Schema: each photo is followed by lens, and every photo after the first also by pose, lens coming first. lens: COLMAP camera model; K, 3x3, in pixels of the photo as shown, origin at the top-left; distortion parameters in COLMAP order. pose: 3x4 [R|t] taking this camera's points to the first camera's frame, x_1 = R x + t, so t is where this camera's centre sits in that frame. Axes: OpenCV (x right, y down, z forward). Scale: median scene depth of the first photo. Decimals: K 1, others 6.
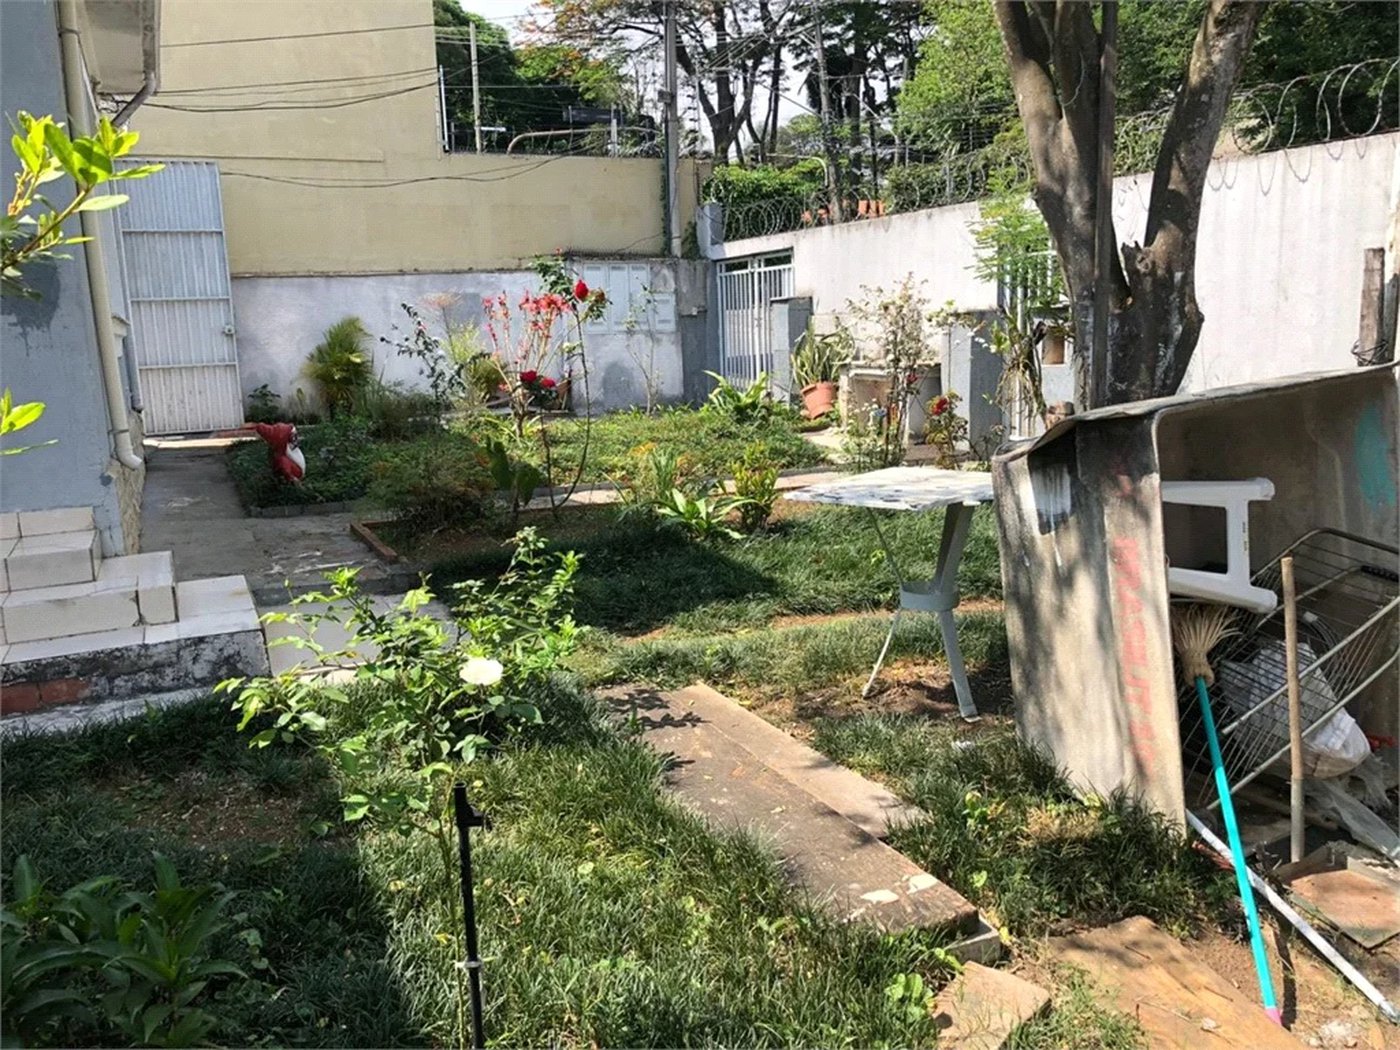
lens RADIAL K [[1157.2, 0, 701.5], [0, 1157.2, 527.1], [0, 0, 1]] dist [0.027617, -0.034114]
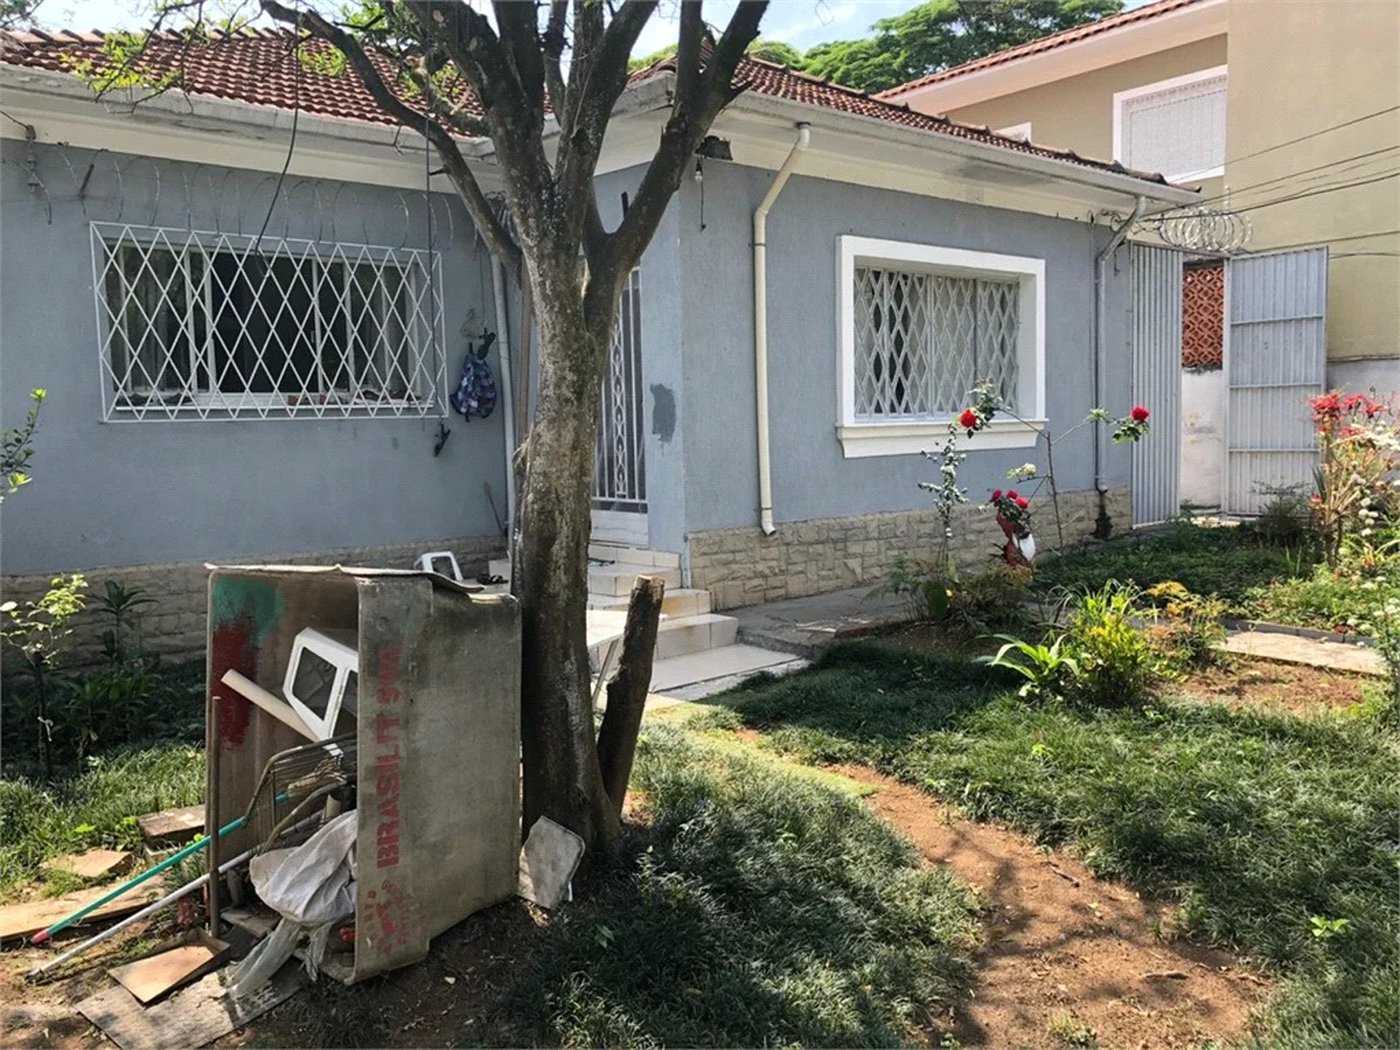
lens RADIAL K [[1157.2, 0, 698.6], [0, 1157.2, 521.9], [0, 0, 1]] dist [0.027617, -0.034114]
pose [[0.239504, 0.108161, -0.964852, 0.428185], [-0.147916, 0.986240, 0.073842, -0.078150], [0.959562, 0.125031, 0.252207, 0.270871]]
